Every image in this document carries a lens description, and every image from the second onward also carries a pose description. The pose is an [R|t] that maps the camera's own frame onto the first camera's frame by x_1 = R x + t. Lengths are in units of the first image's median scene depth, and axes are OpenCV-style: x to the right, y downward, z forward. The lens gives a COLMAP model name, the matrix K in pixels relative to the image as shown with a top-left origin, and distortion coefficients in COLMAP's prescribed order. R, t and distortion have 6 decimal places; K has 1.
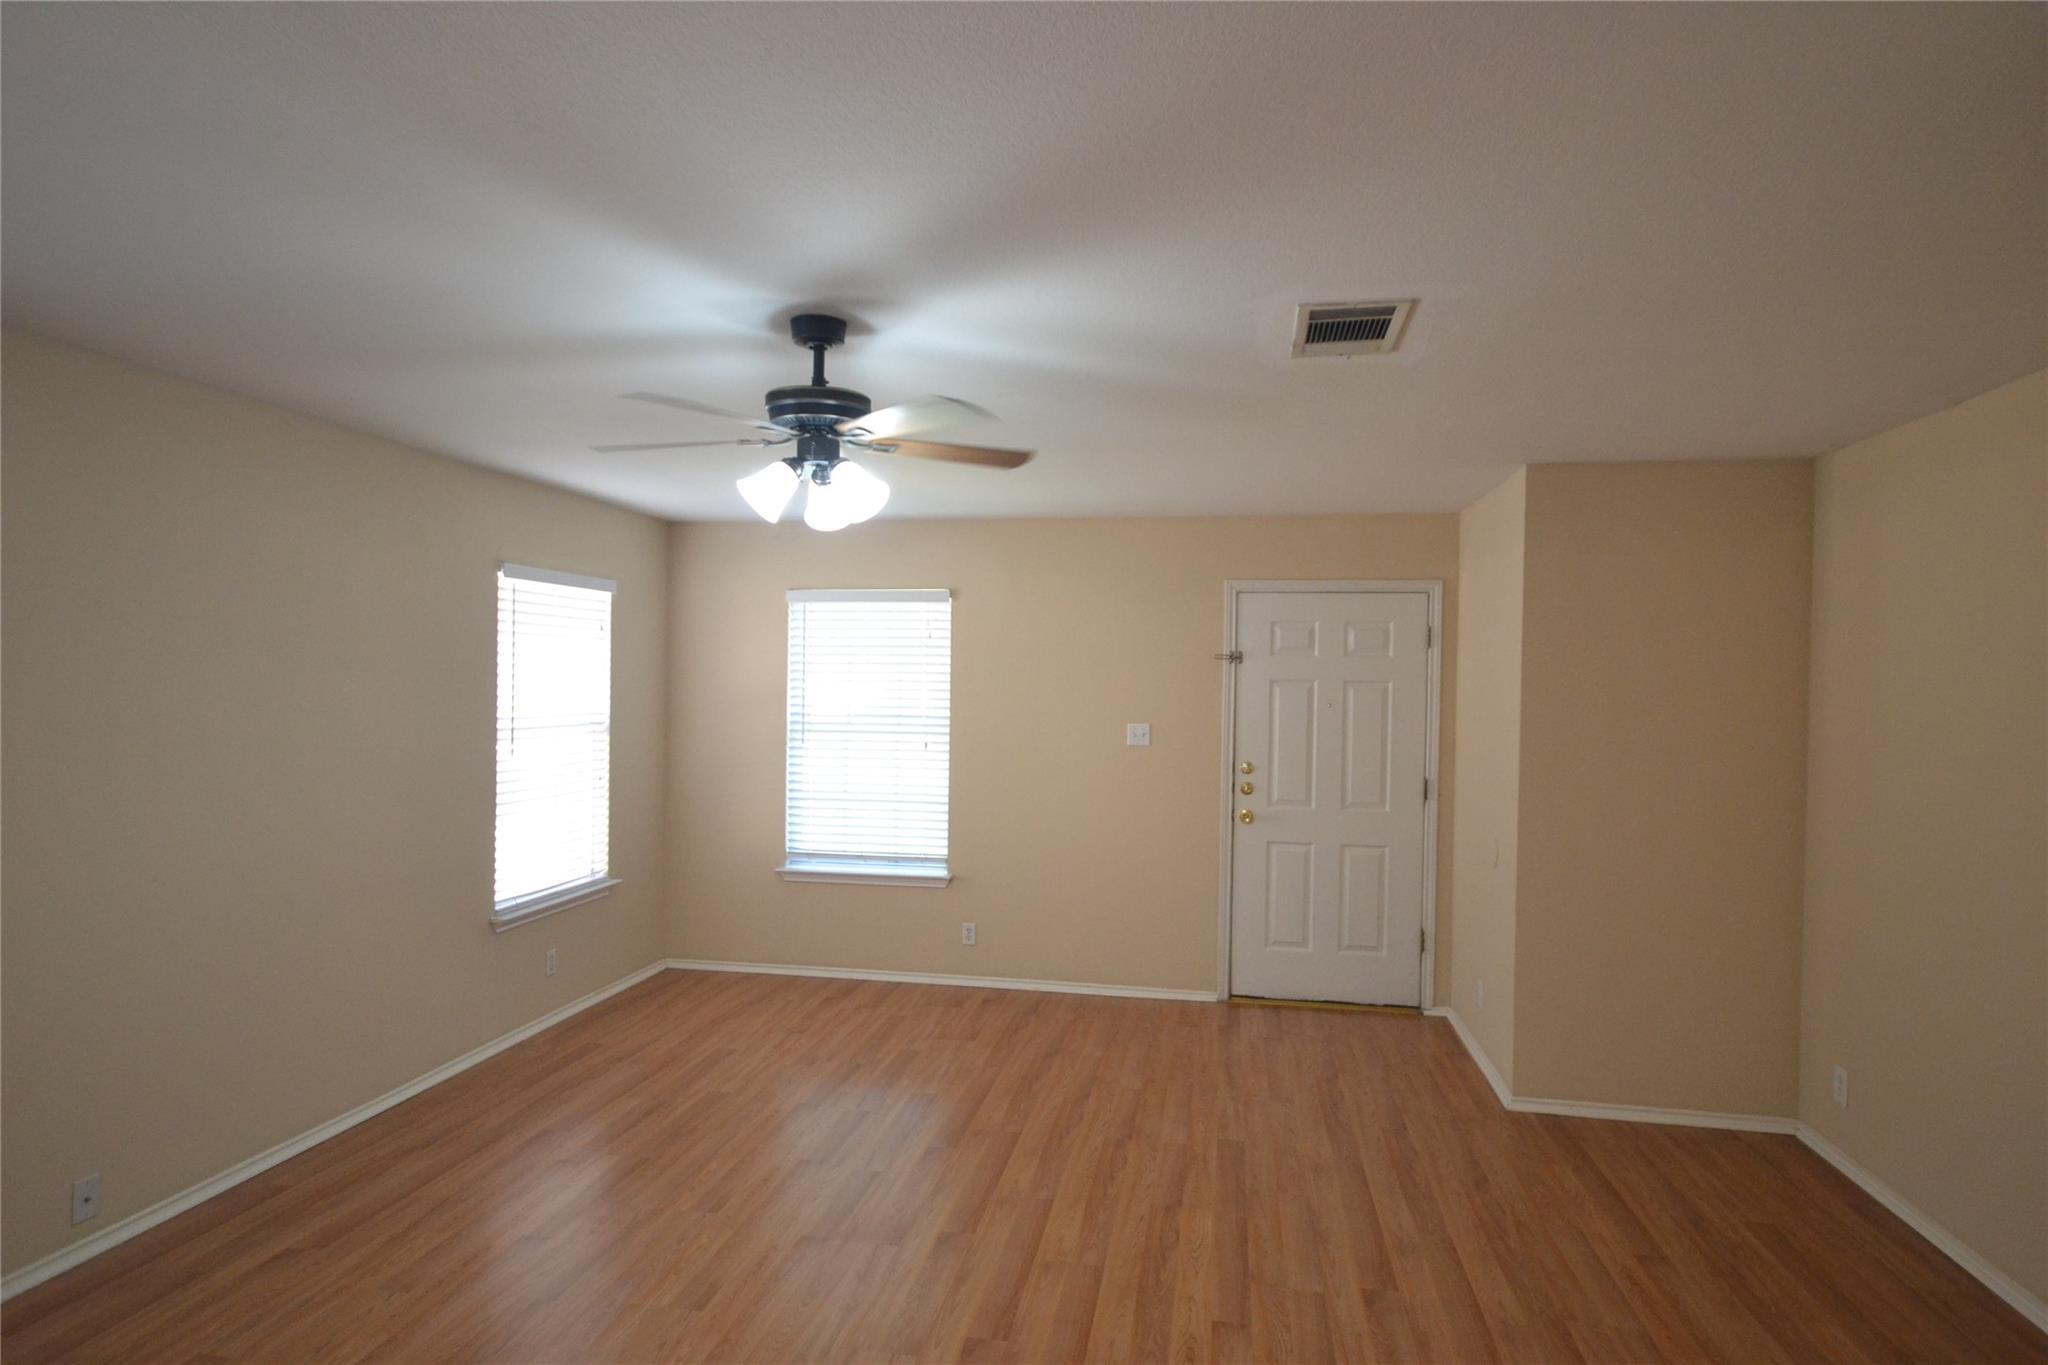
lens RADIAL K [[1181.4, 0, 1029.0], [0, 1181.4, 676.6], [0, 0, 1]] dist [0.030693, -0.000269]
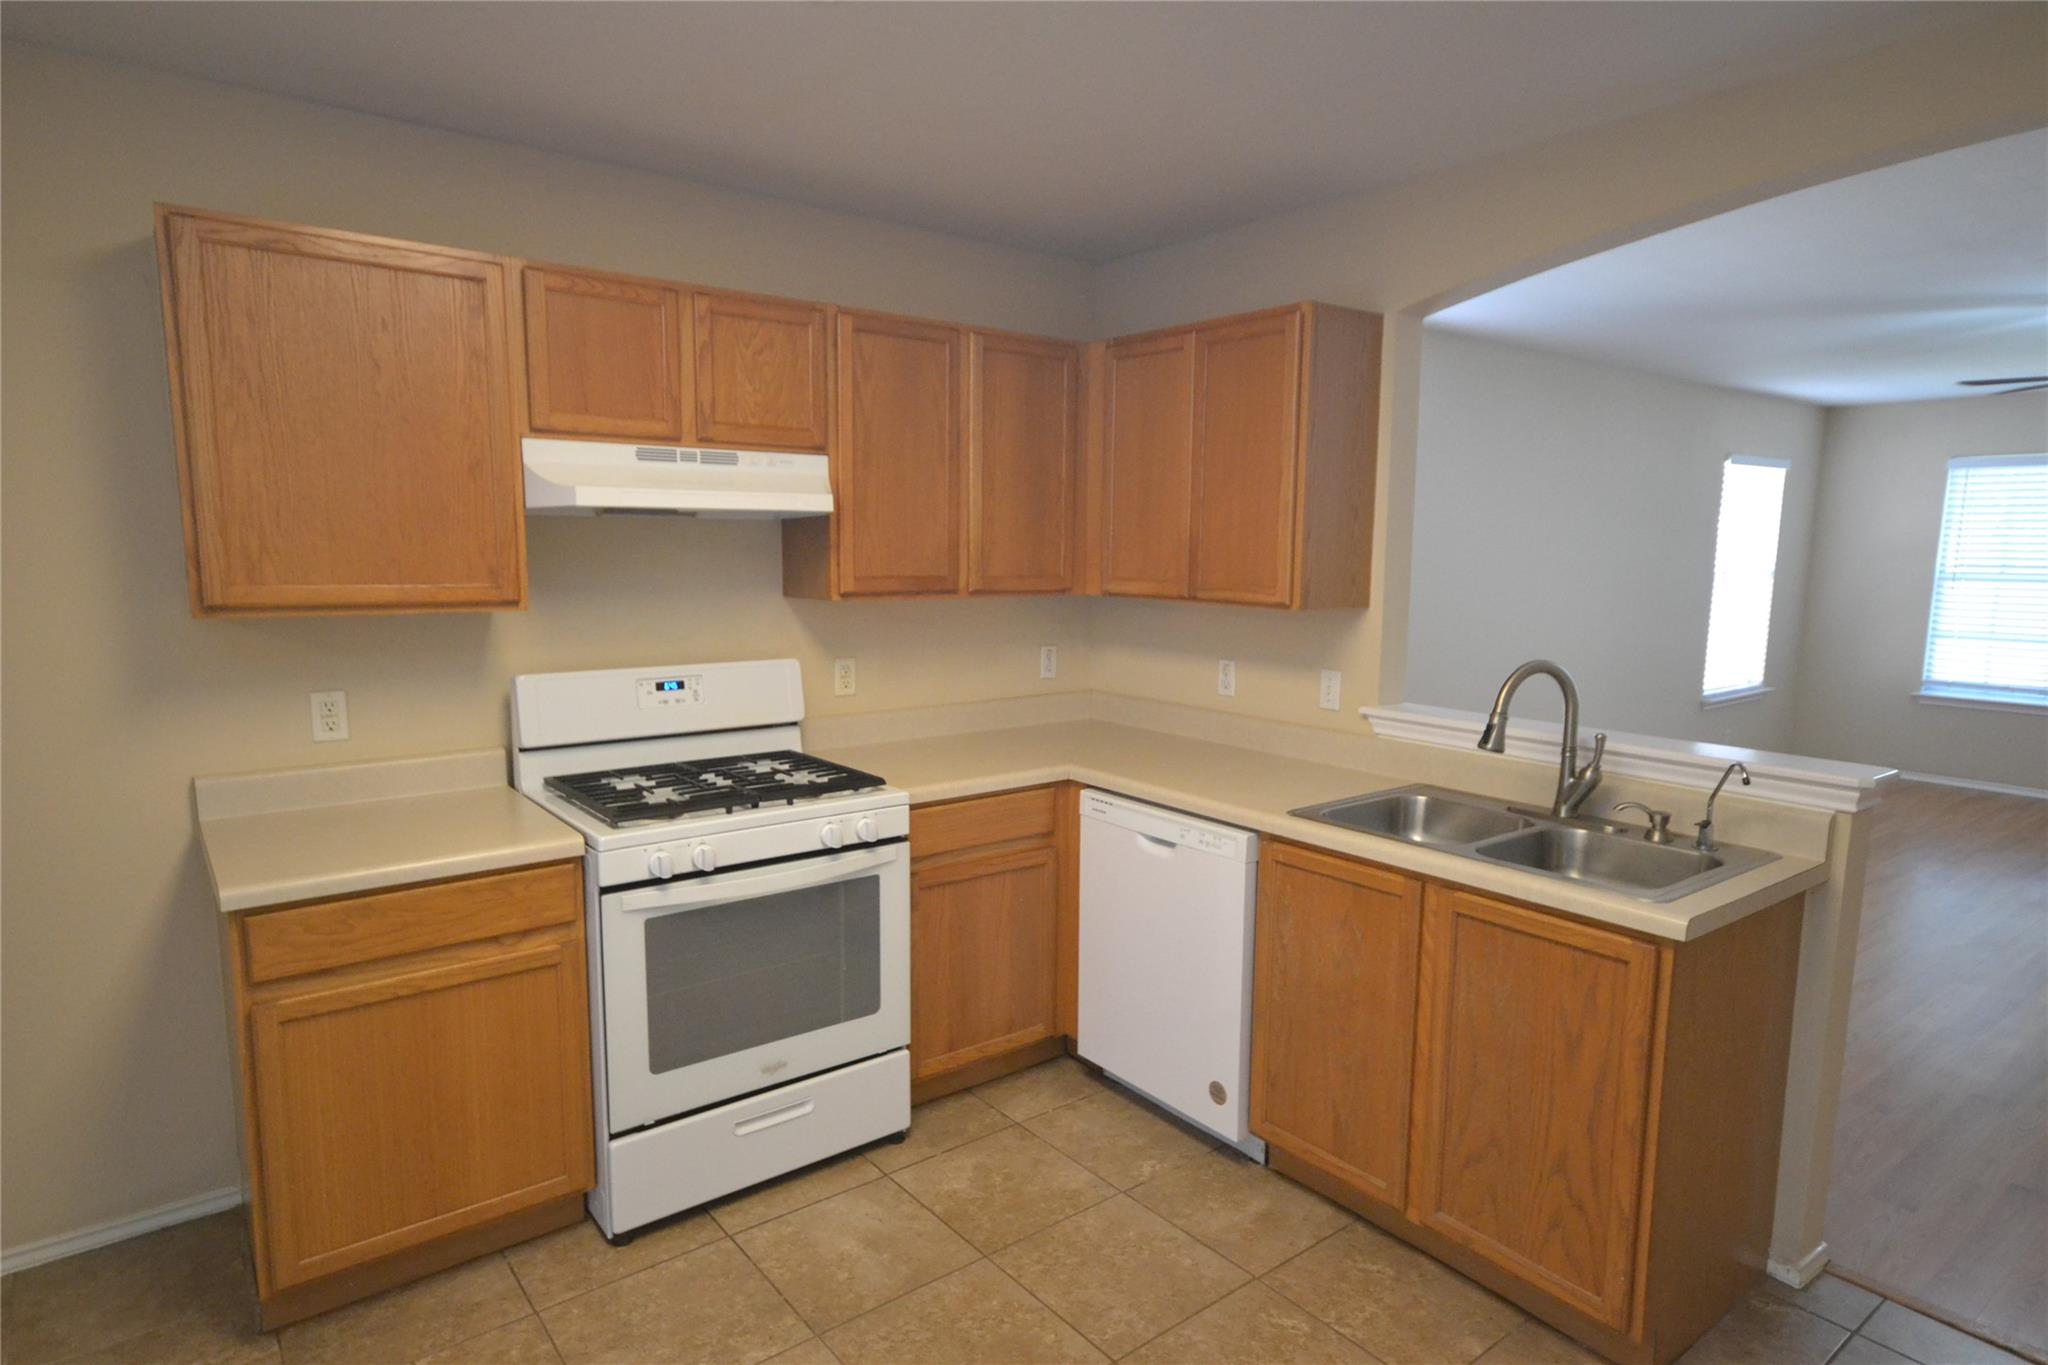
lens RADIAL K [[1181.4, 0, 1031.9], [0, 1181.4, 700.9], [0, 0, 1]] dist [0.030693, -0.000269]
pose [[0.751658, 0.089373, -0.653470, -0.092910], [0.003200, 0.990271, 0.139117, -0.004004], [0.659545, -0.106659, 0.744059, -0.552870]]
